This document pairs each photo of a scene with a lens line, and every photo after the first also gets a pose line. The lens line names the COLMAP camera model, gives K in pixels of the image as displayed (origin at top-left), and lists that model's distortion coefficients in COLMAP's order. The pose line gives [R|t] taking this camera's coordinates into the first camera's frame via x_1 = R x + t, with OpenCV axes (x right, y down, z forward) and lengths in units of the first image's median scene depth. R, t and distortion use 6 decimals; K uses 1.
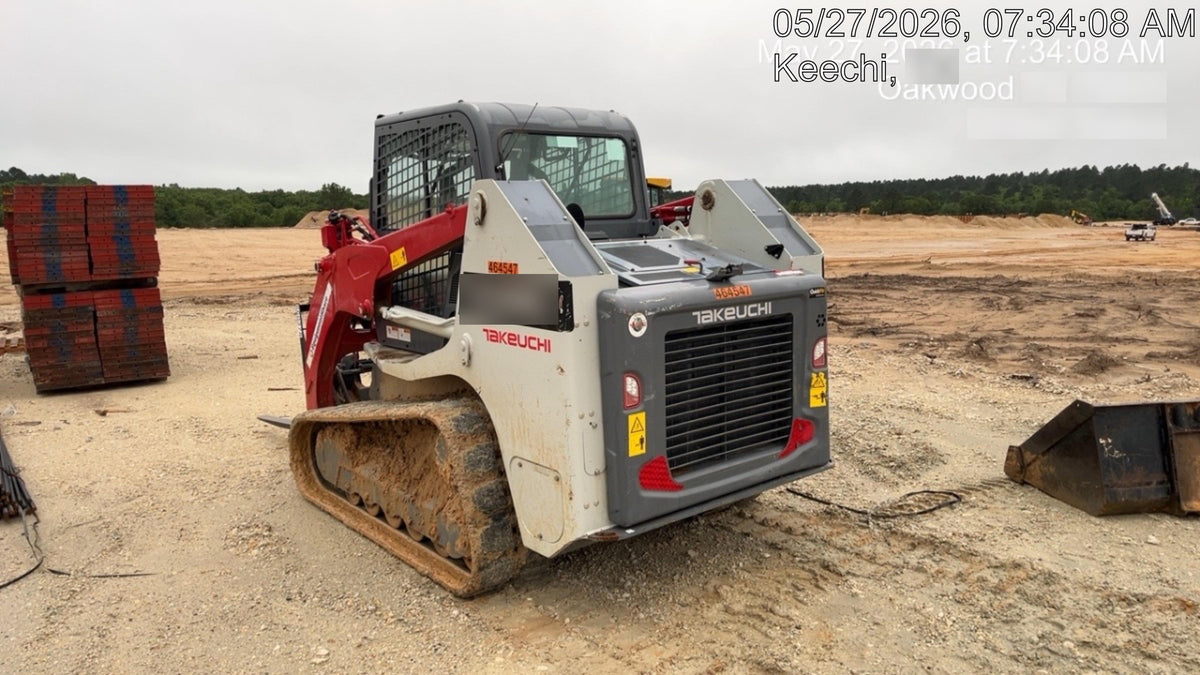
lens RADIAL K [[851.2, 0, 600.0], [0, 851.2, 337.5], [0, 0, 1]] dist [0.067961, 0.000079]
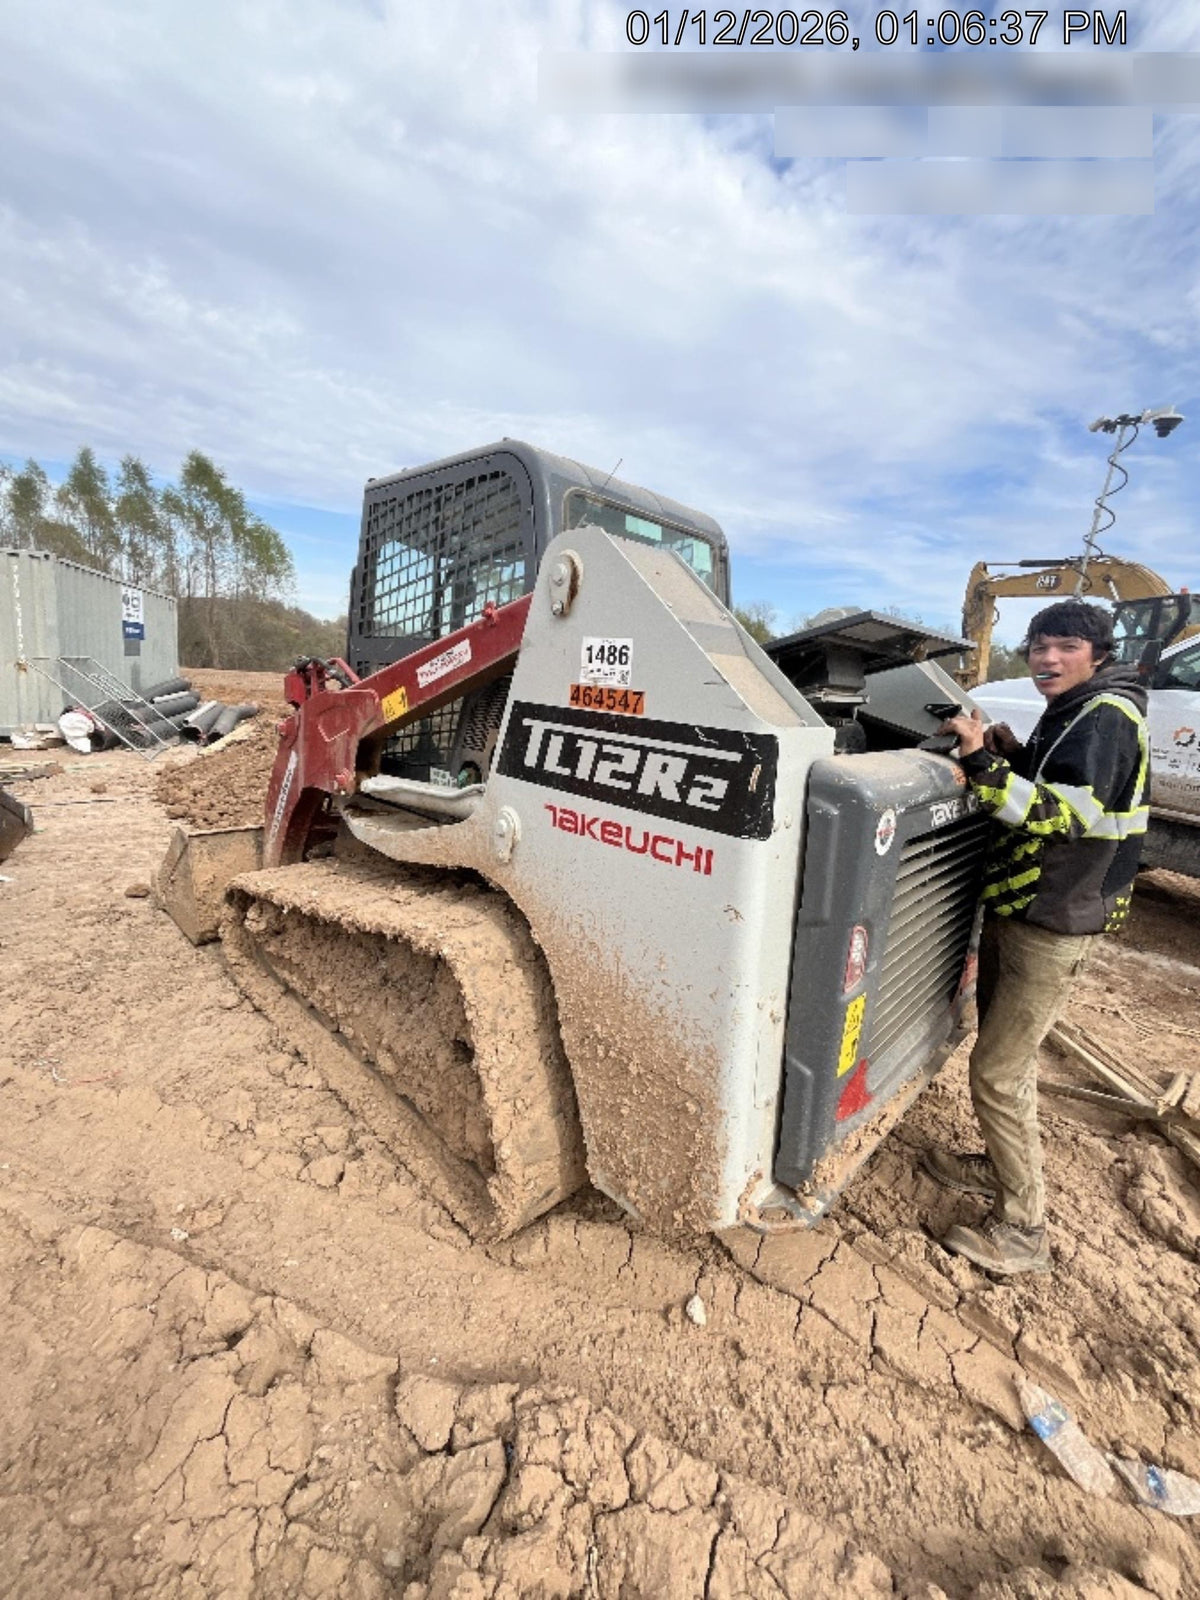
lens RADIAL K [[635.2, 0, 600.0], [0, 635.2, 800.0], [0, 0, 1]] dist [0.001430, 0.000039]
pose [[0.989560, 0.068347, 0.126887, -0.159922], [-0.074013, 0.996435, 0.040484, -0.033877], [-0.123668, -0.049452, 0.991091, 0.595683]]
